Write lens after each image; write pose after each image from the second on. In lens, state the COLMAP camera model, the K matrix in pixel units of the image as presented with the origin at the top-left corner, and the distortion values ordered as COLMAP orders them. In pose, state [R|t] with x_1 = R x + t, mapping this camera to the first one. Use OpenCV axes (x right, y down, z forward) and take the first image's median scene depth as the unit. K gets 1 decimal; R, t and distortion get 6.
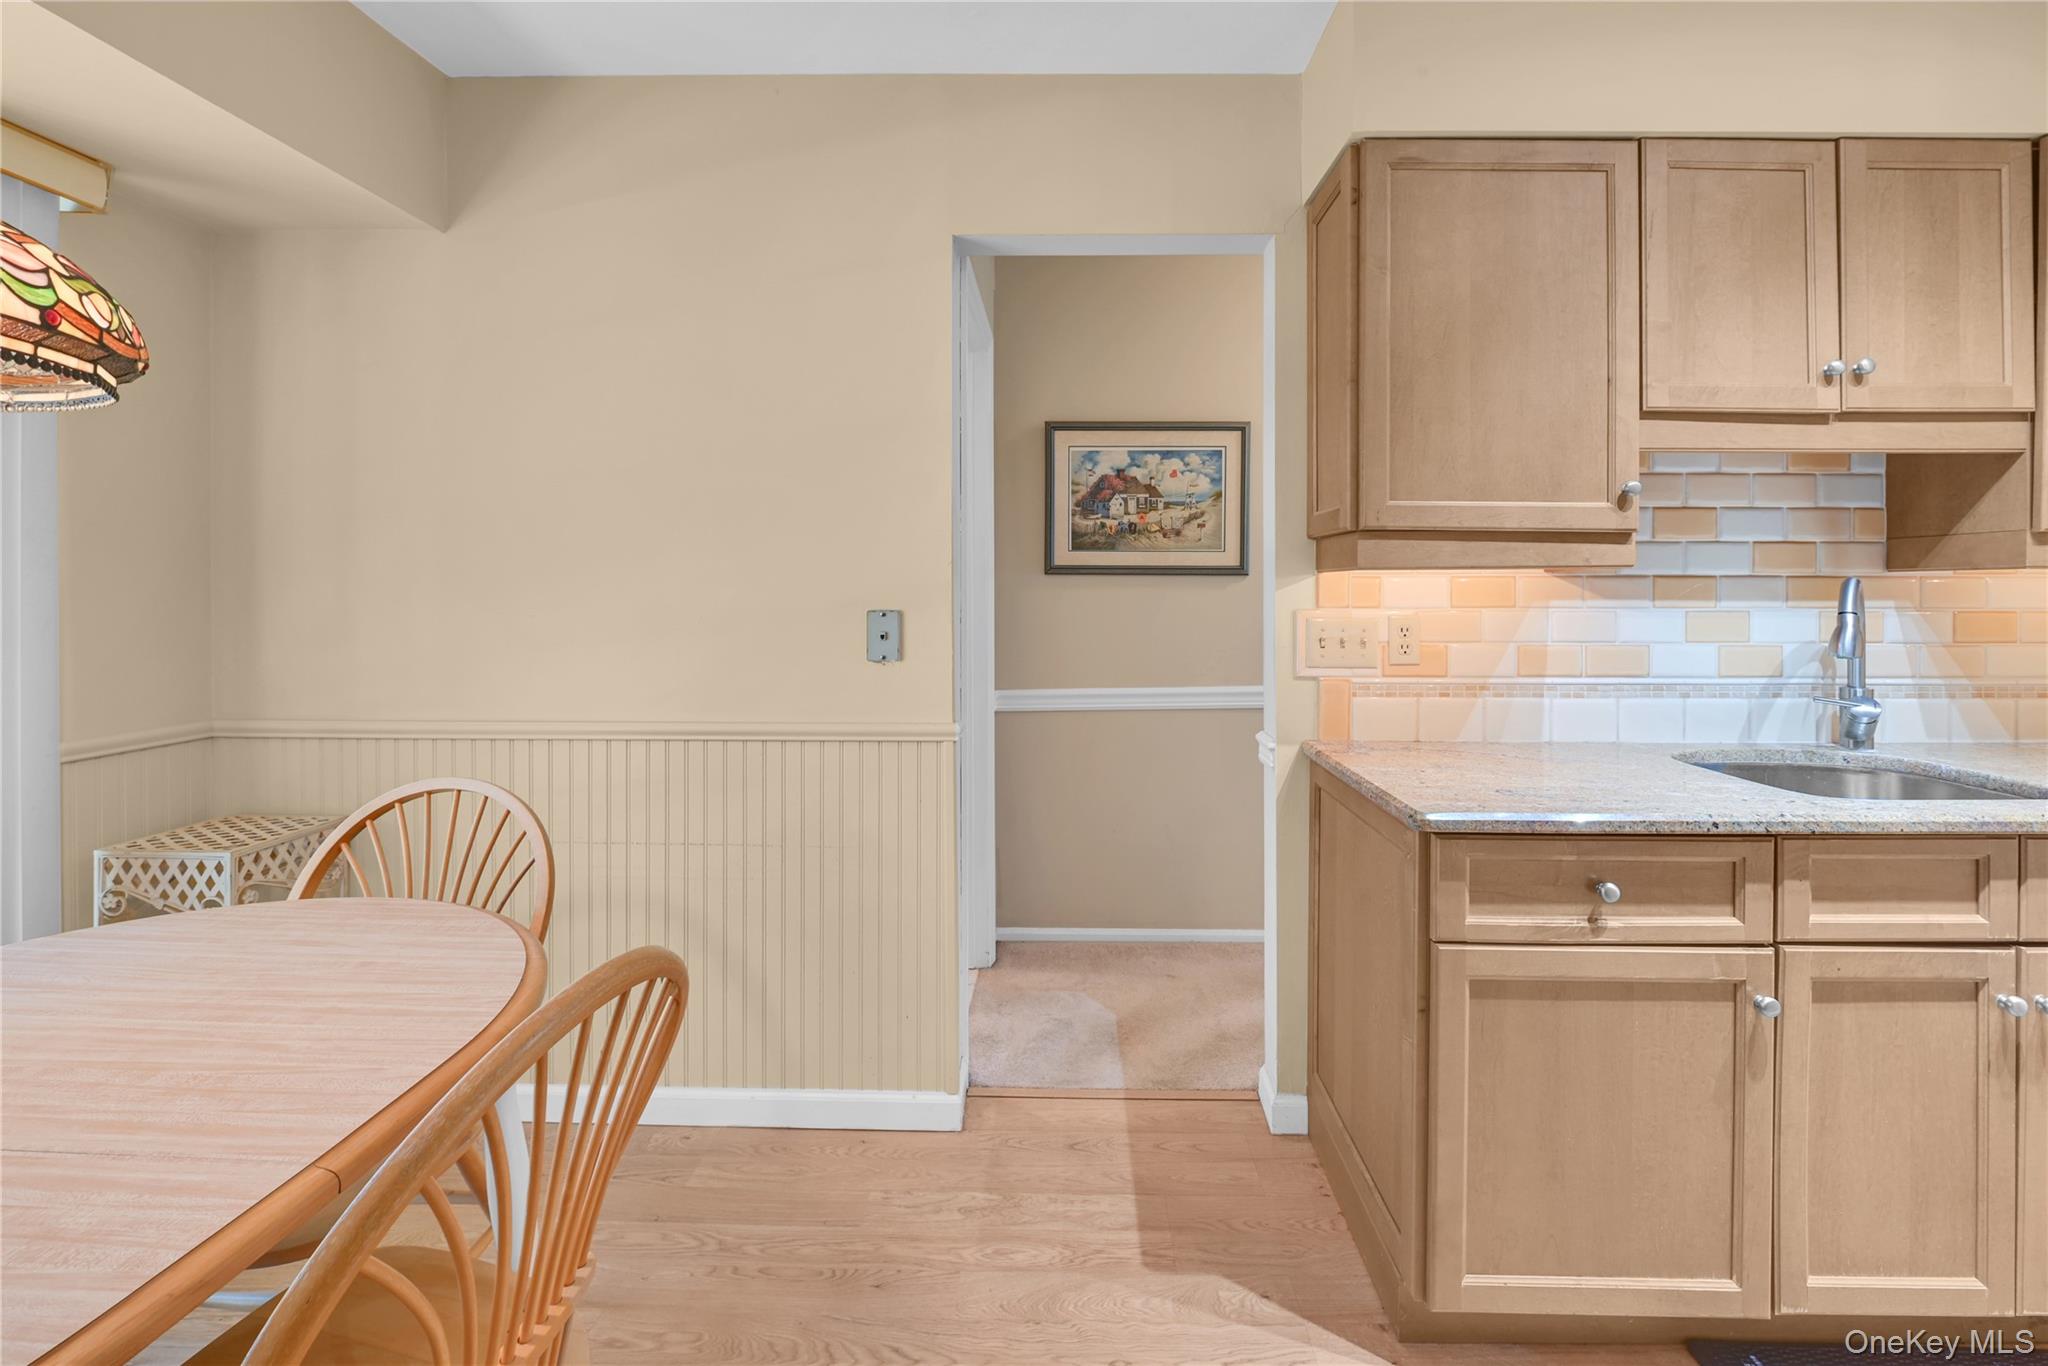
lens RADIAL K [[807.6, 0, 1062.6], [0, 807.6, 603.5], [0, 0, 1]] dist [-0.001622, -0.000159]
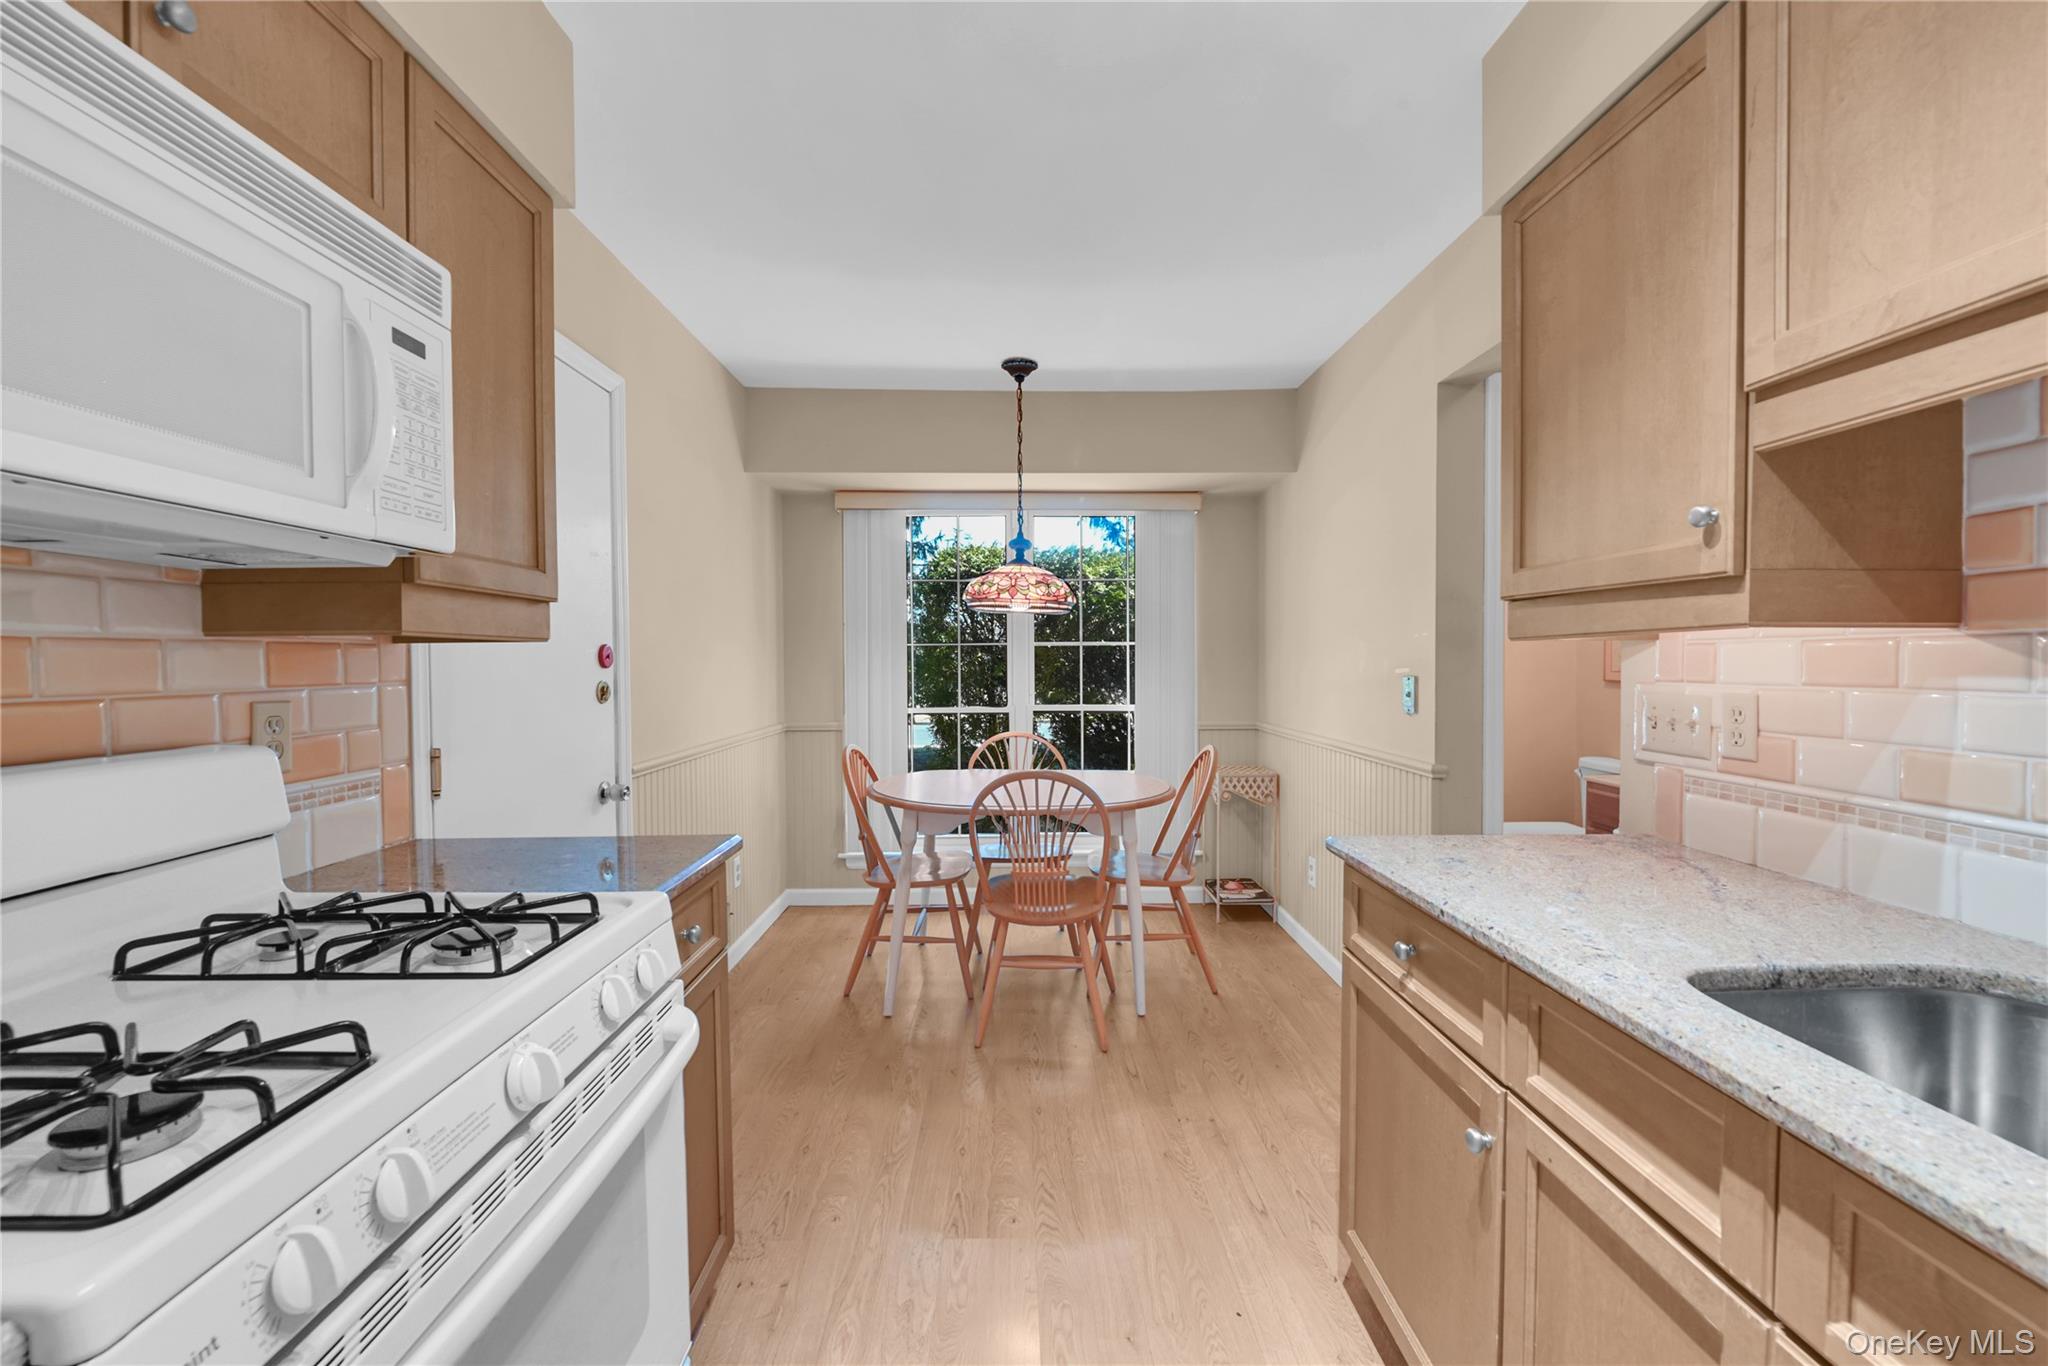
lens RADIAL K [[807.6, 0, 1025.9], [0, 807.6, 679.4], [0, 0, 1]] dist [-0.001622, -0.000159]
pose [[0.017392, 0.017860, -0.999689, 1.162260], [-0.001331, 0.999840, 0.017840, -0.010691], [0.999848, 0.001020, 0.017413, 0.329577]]
